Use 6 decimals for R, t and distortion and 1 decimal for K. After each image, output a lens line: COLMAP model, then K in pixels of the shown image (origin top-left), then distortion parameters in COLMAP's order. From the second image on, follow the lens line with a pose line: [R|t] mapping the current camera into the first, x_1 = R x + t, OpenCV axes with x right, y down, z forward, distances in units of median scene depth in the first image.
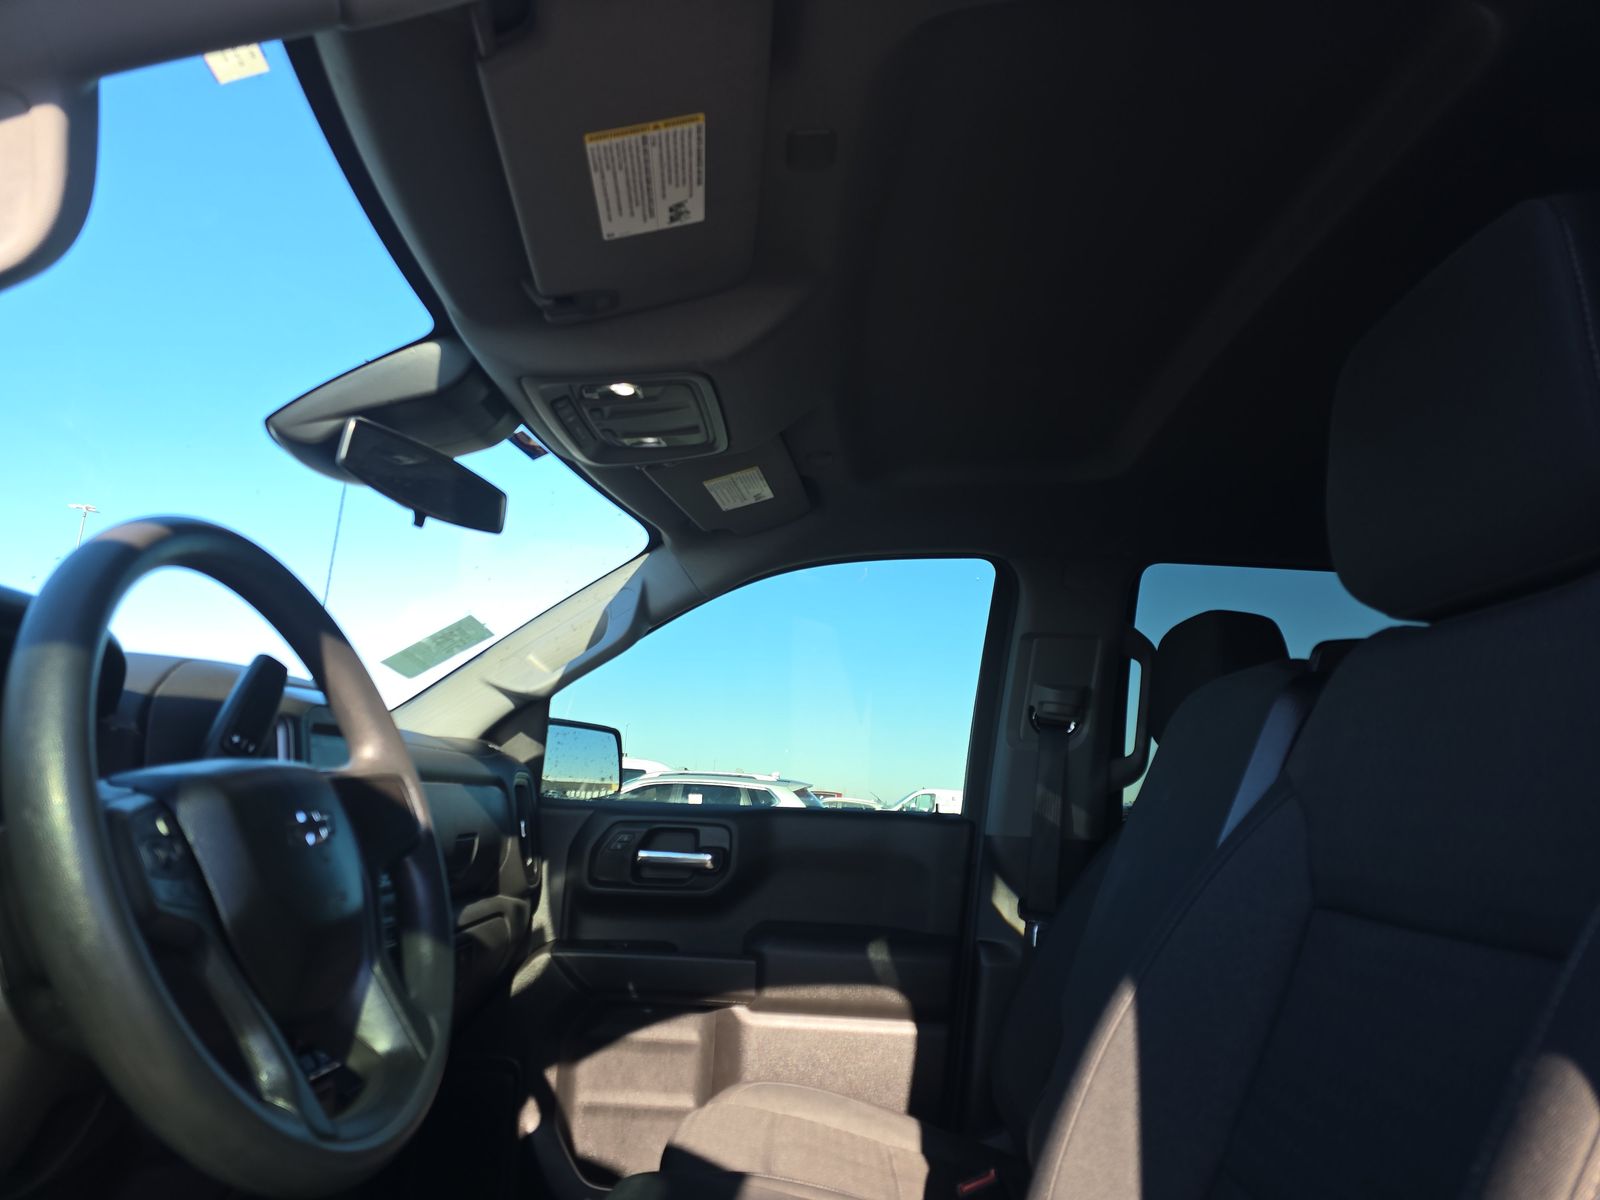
lens RADIAL K [[1059.3, 0, 802.8], [0, 1059.3, 602.5], [0, 0, 1]] dist [0.101875, -0.113318]
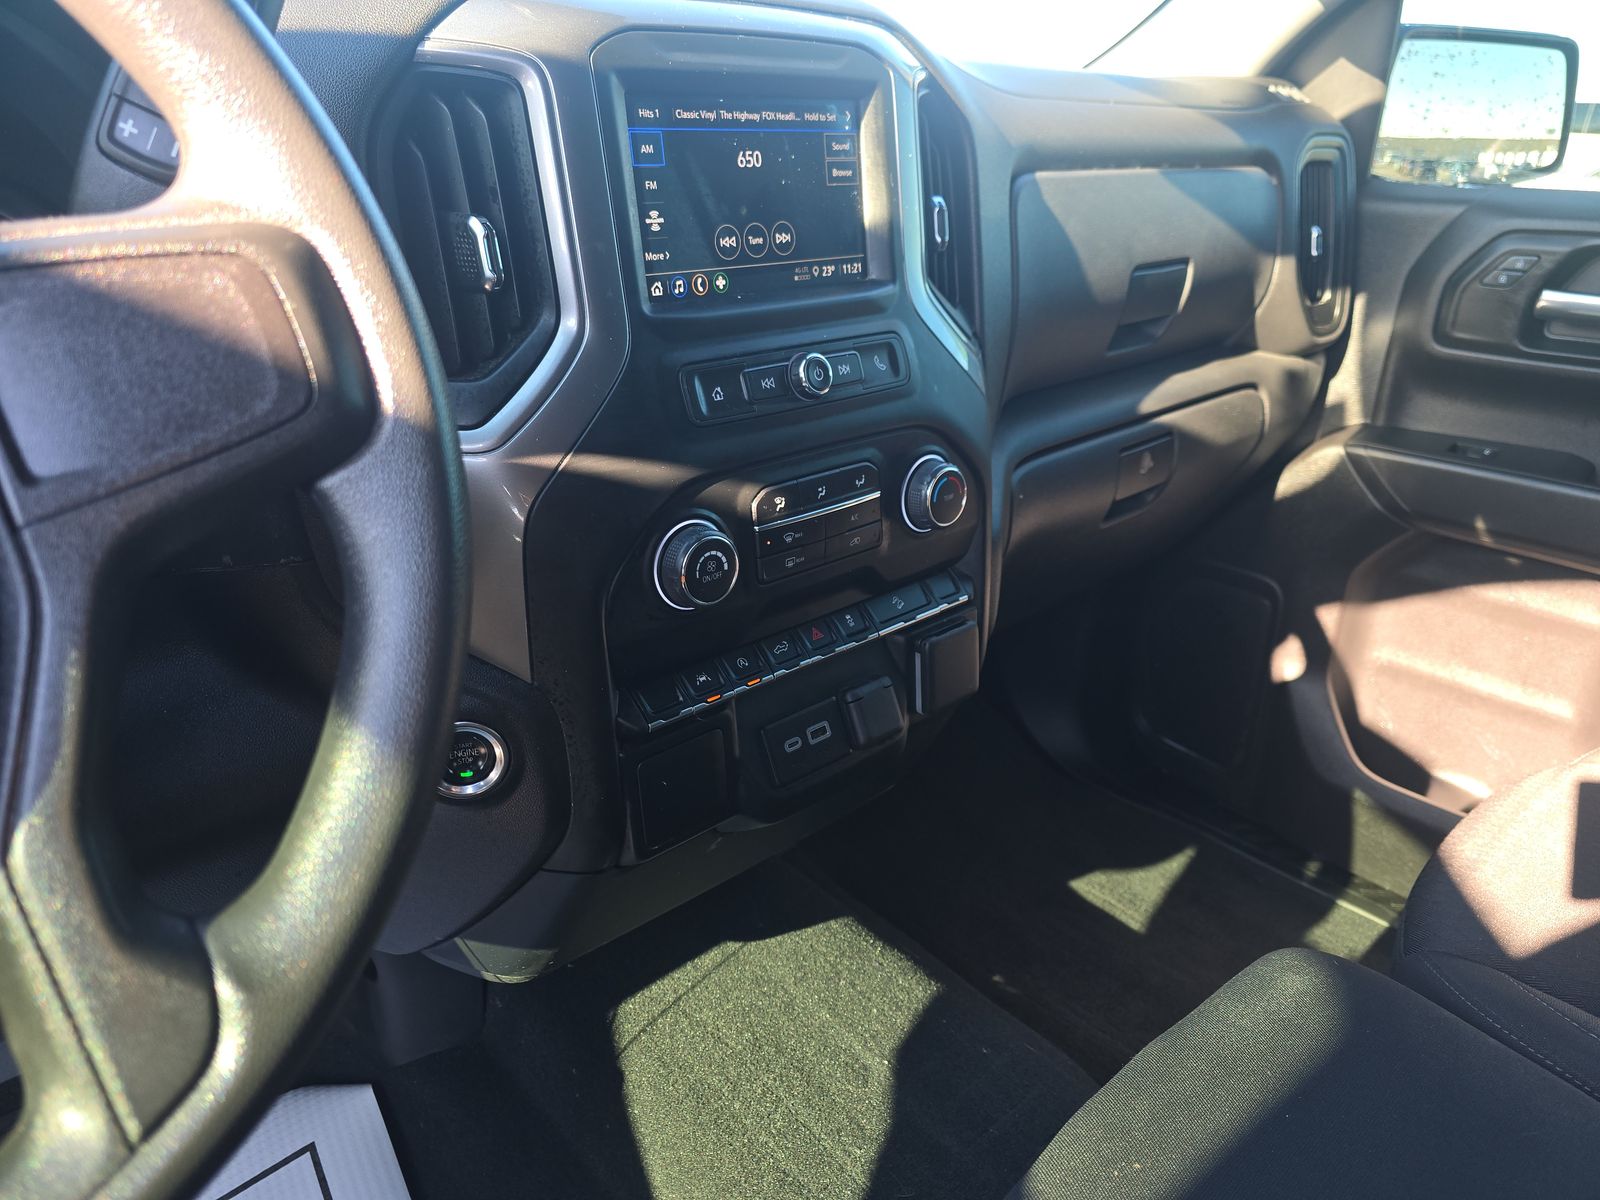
lens RADIAL K [[1059.3, 0, 802.8], [0, 1059.3, 602.5], [0, 0, 1]] dist [0.101875, -0.113318]
pose [[0.689715, 0.256718, -0.677044, -0.005476], [0.153565, 0.861907, 0.483253, 0.054332], [0.707609, -0.437277, 0.555048, 0.393528]]
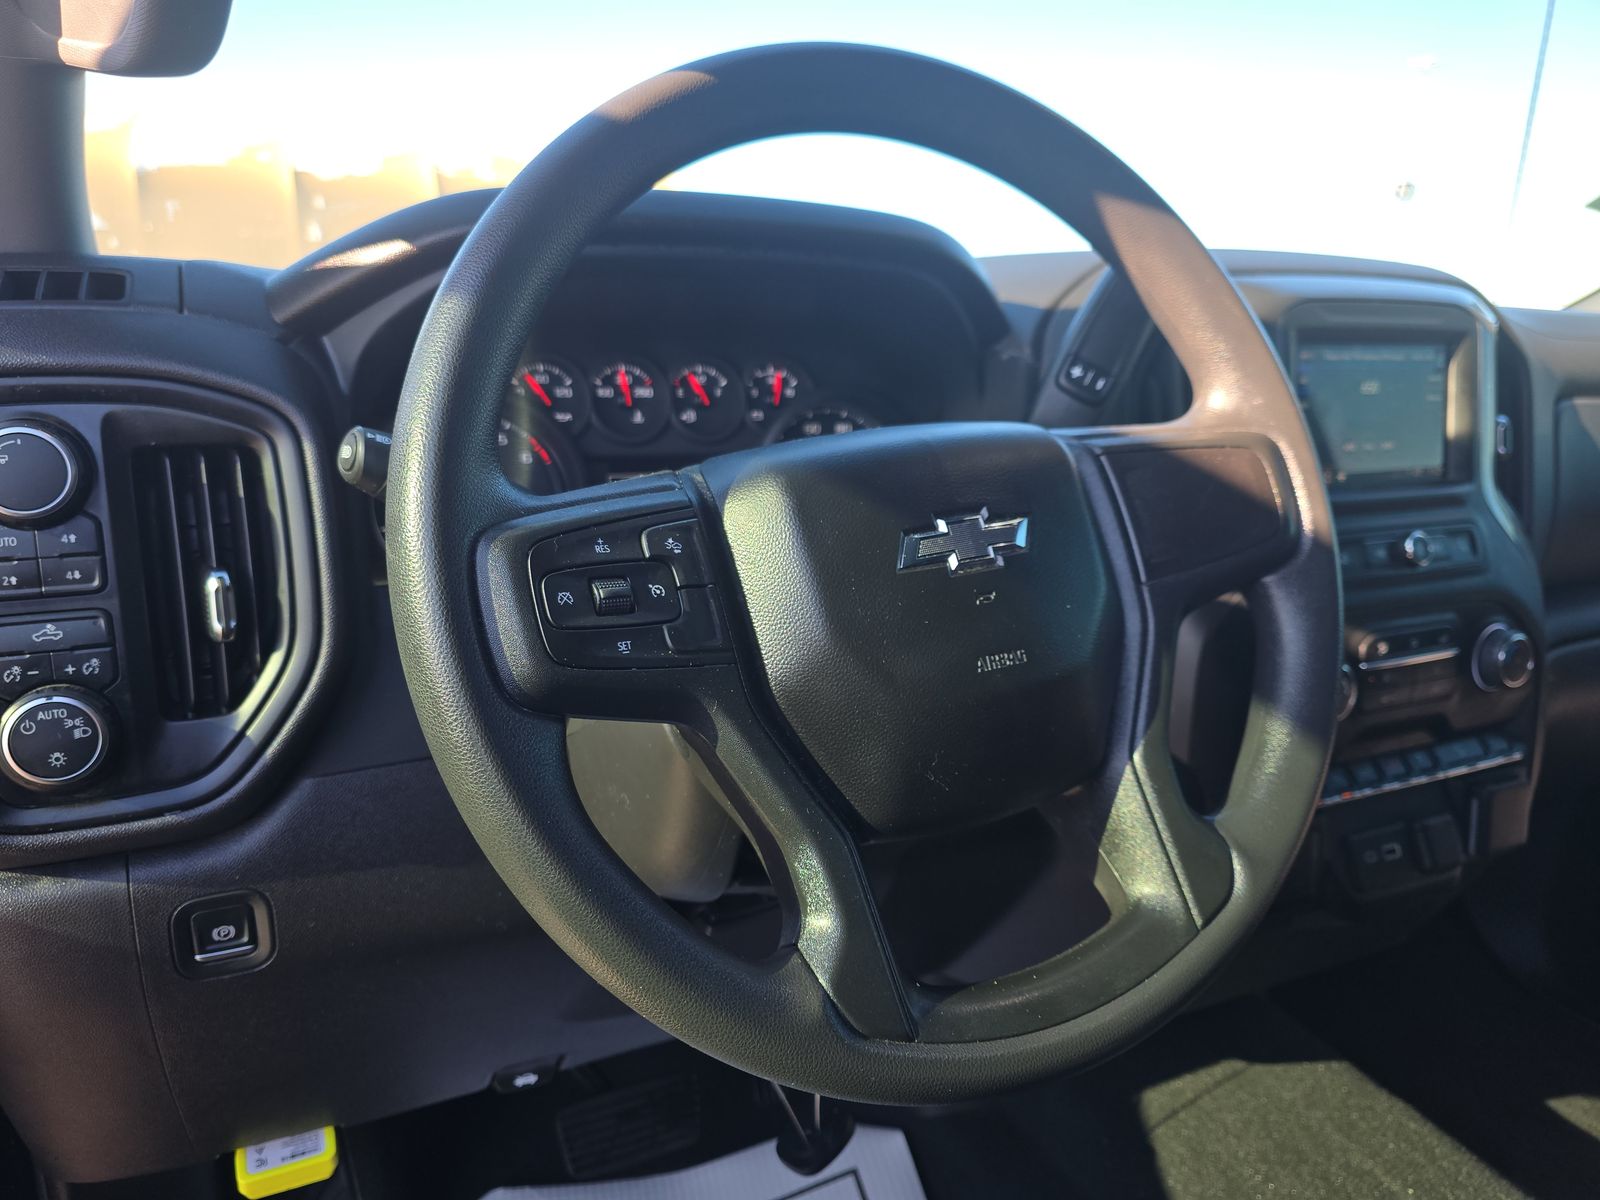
lens RADIAL K [[1100.5, 0, 801.4], [0, 1100.5, 612.5], [0, 0, 1]] dist [0.007359, 0.003990]
pose [[0.464222, 0.174165, -0.868426, 0.017131], [0.167093, 0.945650, 0.278973, 0.020676], [0.869815, -0.274613, 0.409890, 0.233695]]
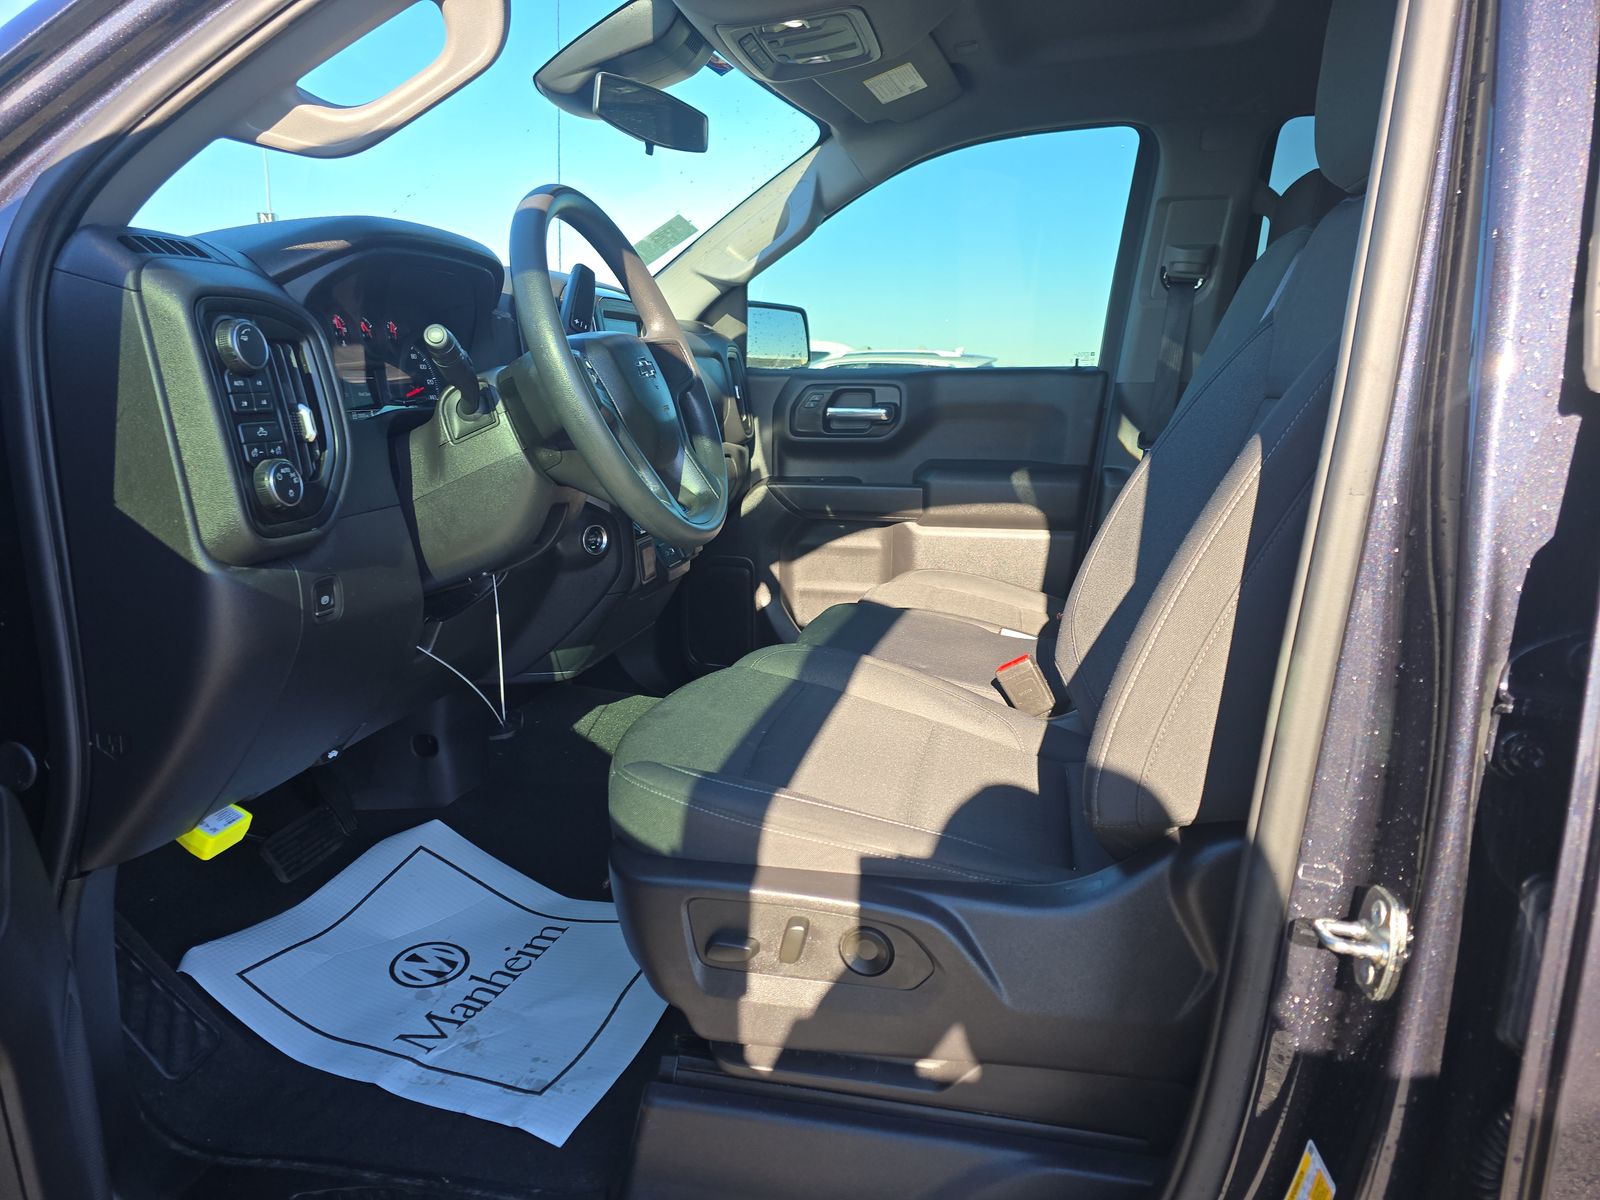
lens RADIAL K [[1059.3, 0, 802.8], [0, 1059.3, 602.5], [0, 0, 1]] dist [0.101875, -0.113318]
pose [[0.984781, -0.001239, -0.173796, 0.036109], [0.067147, 0.925042, 0.373882, -0.026011], [0.160305, -0.379862, 0.911047, -0.241082]]
